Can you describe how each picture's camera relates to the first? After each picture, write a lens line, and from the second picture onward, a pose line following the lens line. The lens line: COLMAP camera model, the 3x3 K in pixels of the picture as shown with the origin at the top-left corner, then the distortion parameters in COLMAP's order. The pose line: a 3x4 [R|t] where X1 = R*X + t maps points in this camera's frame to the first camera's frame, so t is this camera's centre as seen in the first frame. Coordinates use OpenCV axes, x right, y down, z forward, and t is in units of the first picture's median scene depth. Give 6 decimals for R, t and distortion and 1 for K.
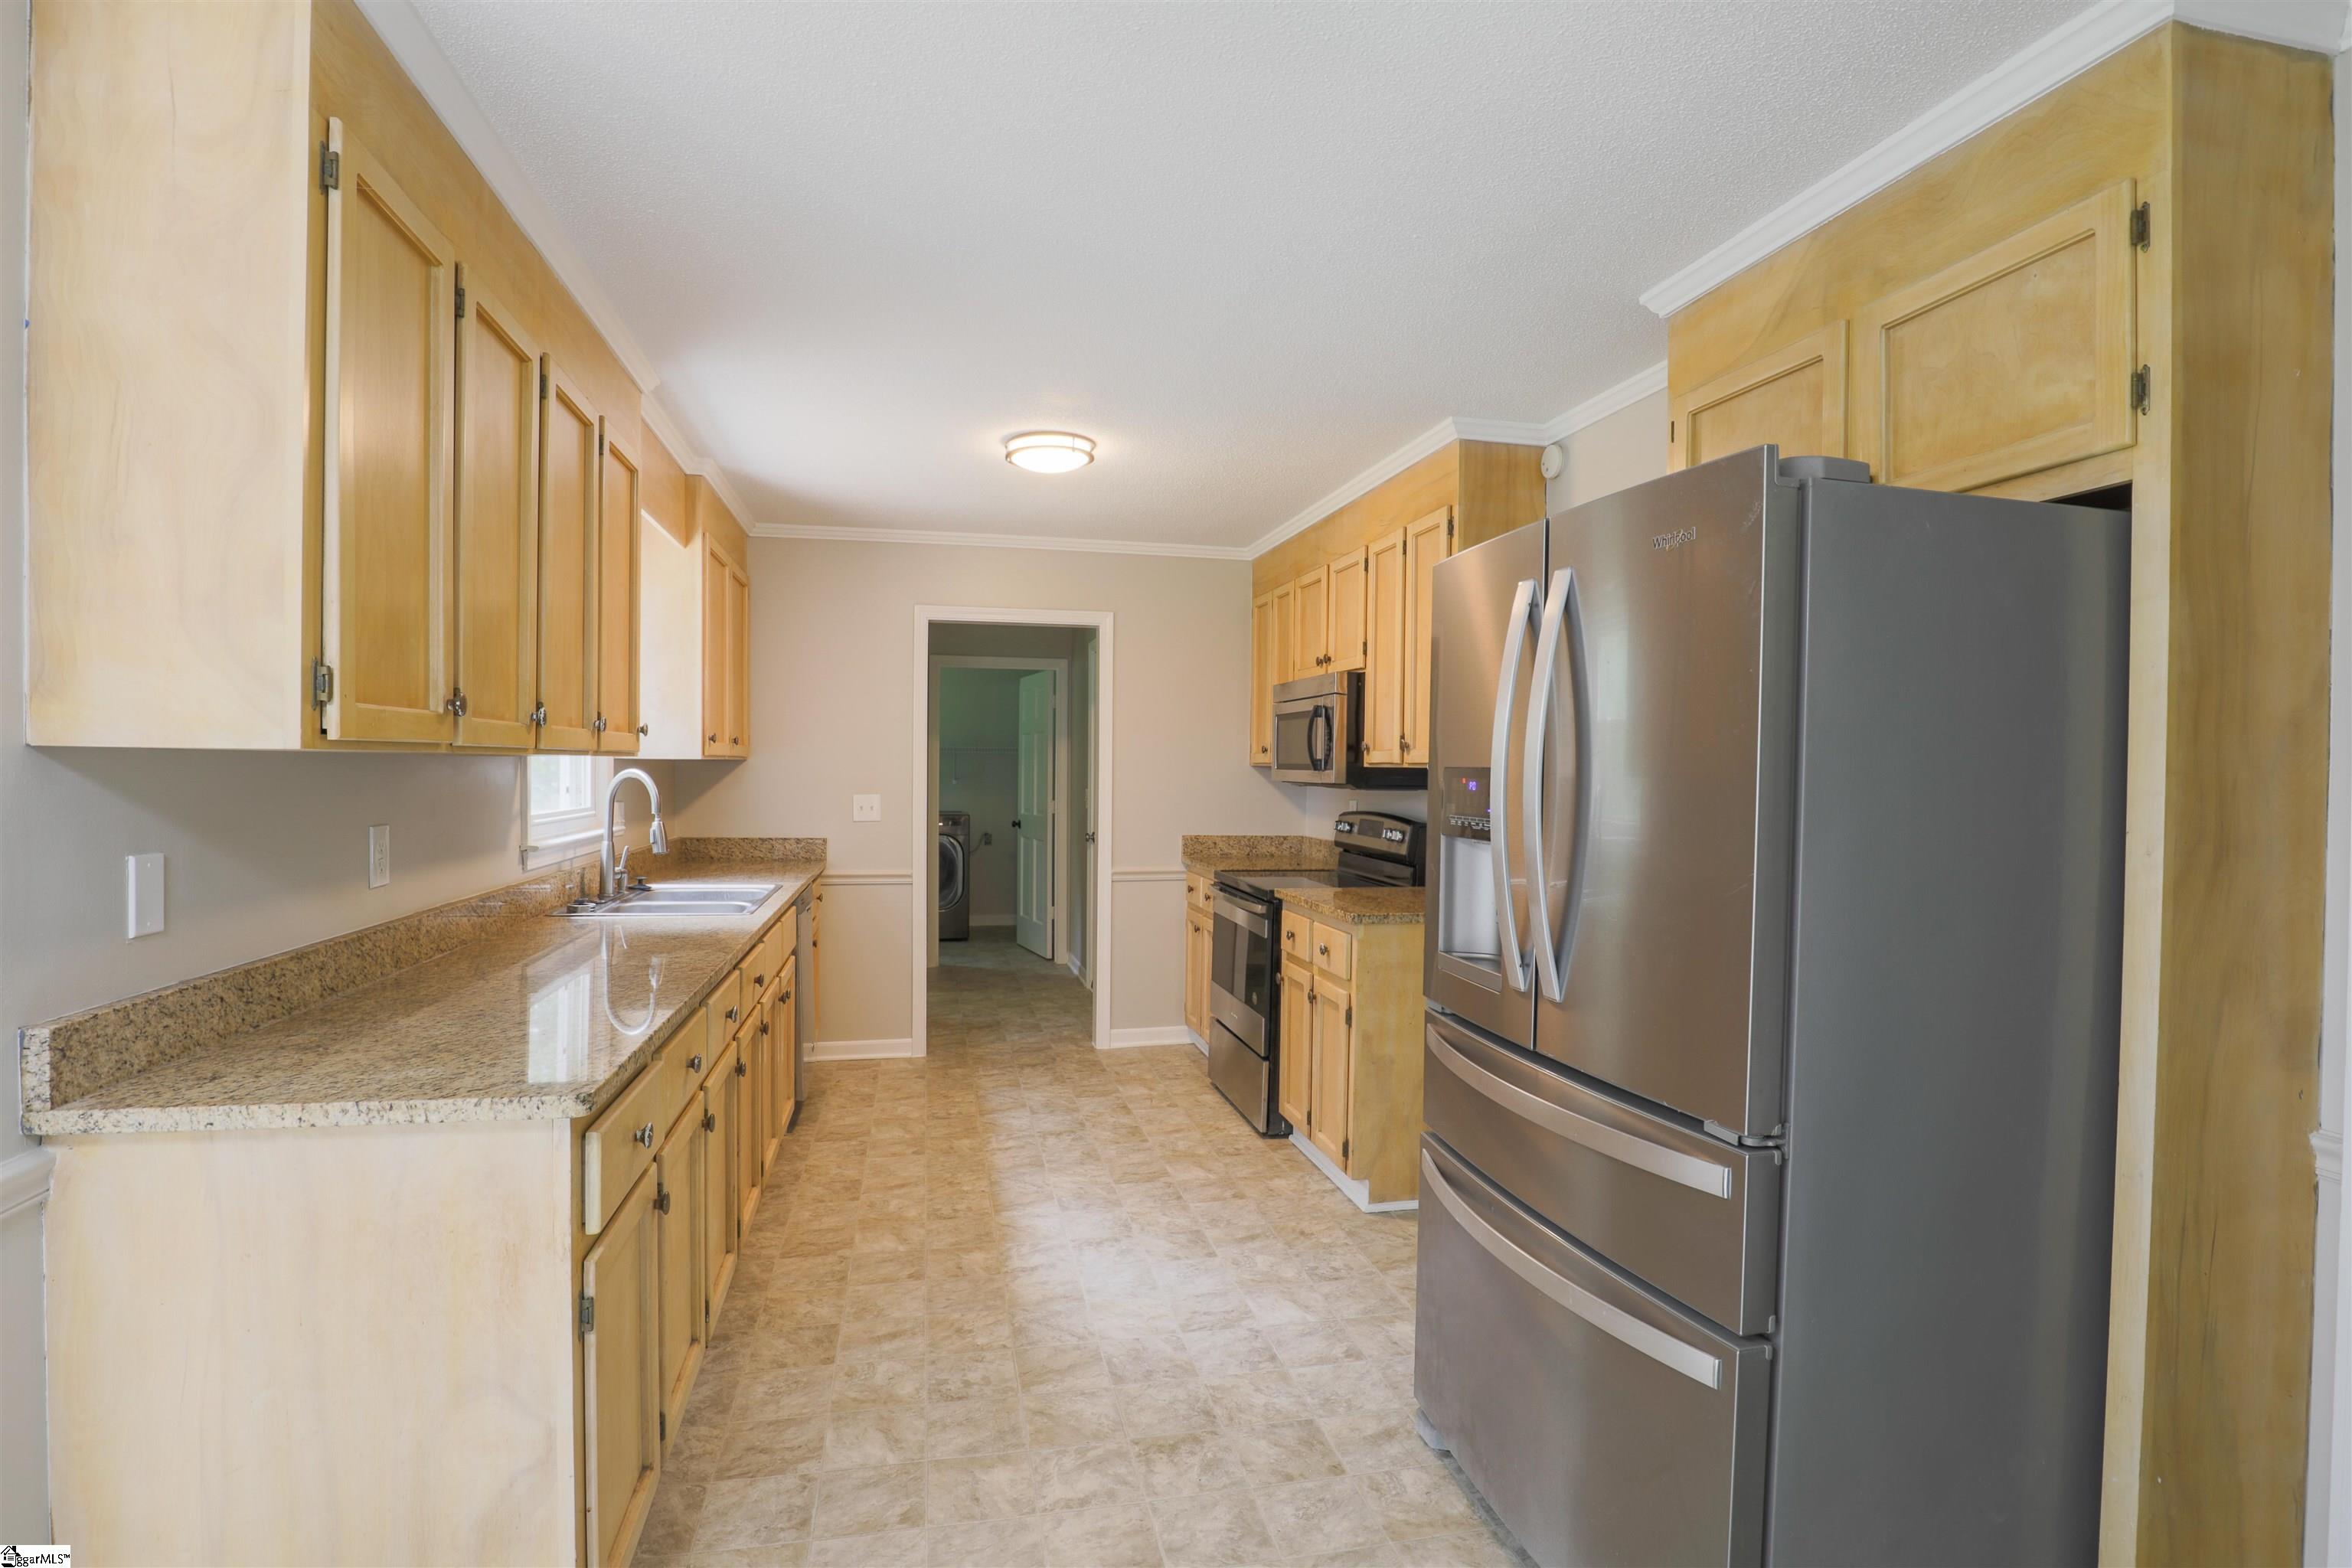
lens RADIAL K [[1160.9, 0, 1164.5], [0, 1160.9, 778.4], [0, 0, 1]] dist [-0.015294, 0.000583]
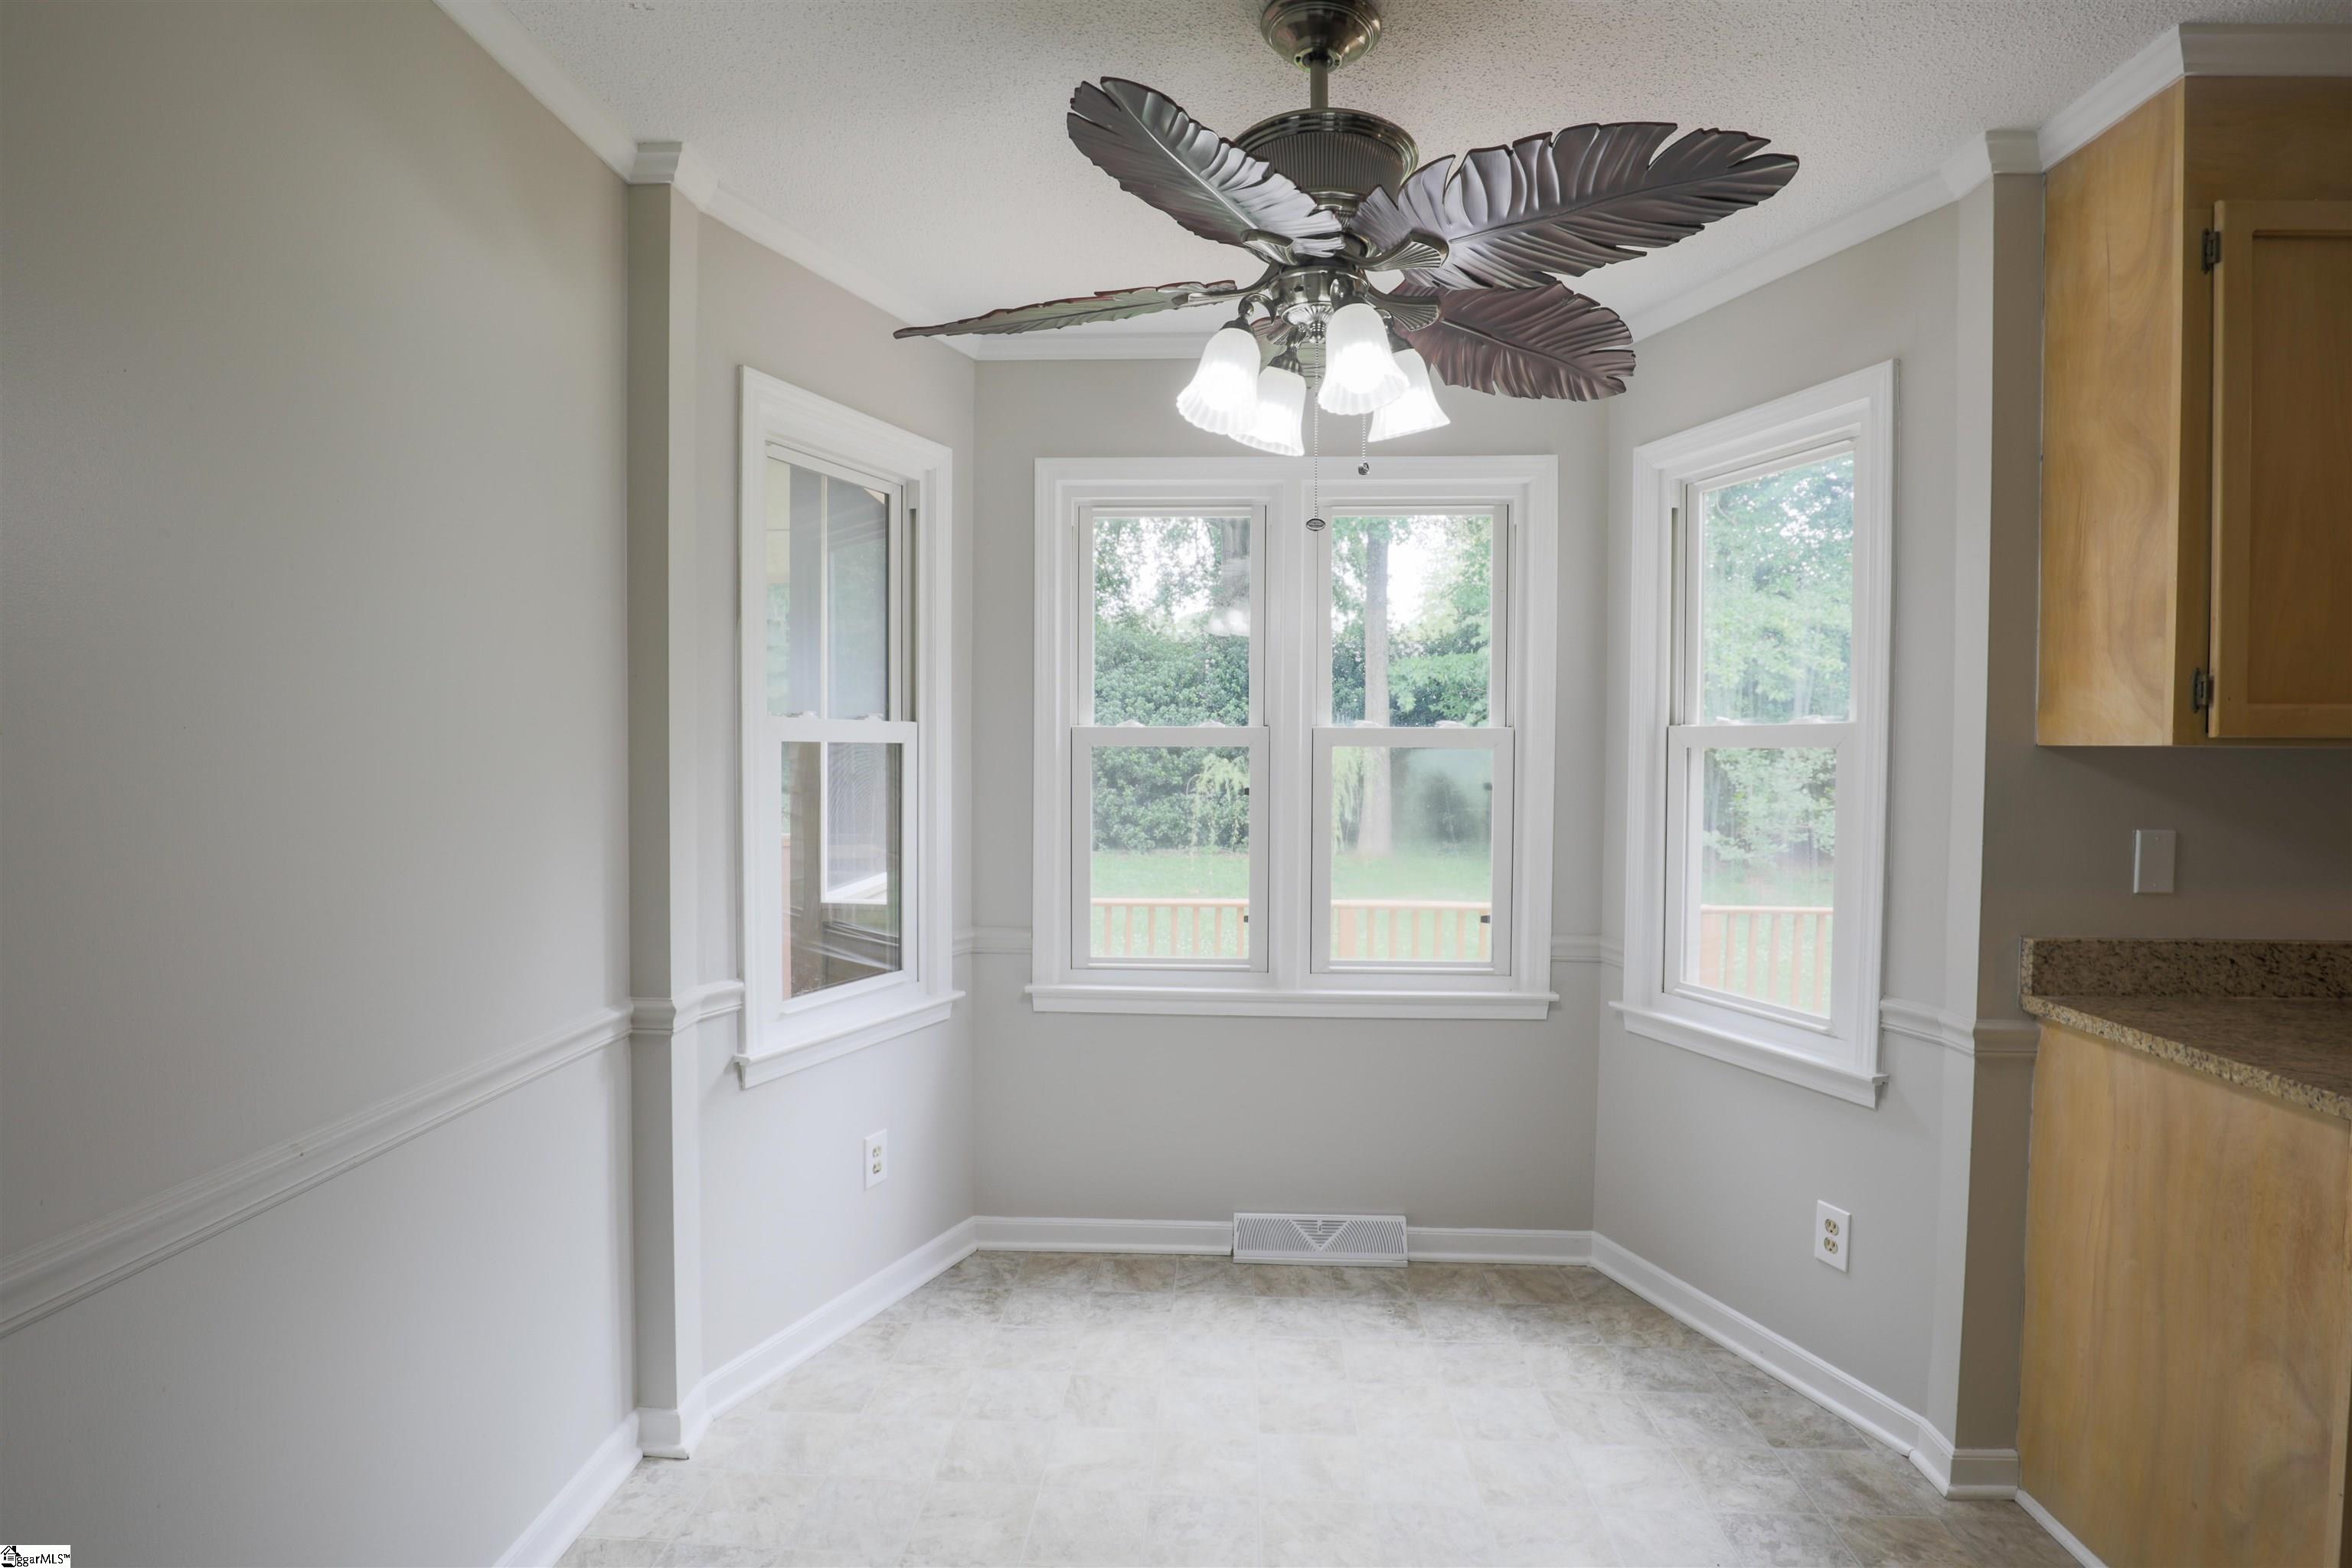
lens RADIAL K [[1160.9, 0, 1164.5], [0, 1160.9, 778.4], [0, 0, 1]] dist [-0.015294, 0.000583]
pose [[-0.249095, 0.011369, -0.968412, 0.643722], [-0.023739, 0.999559, 0.017841, 0.012471], [0.968188, 0.027433, -0.248715, 0.259421]]
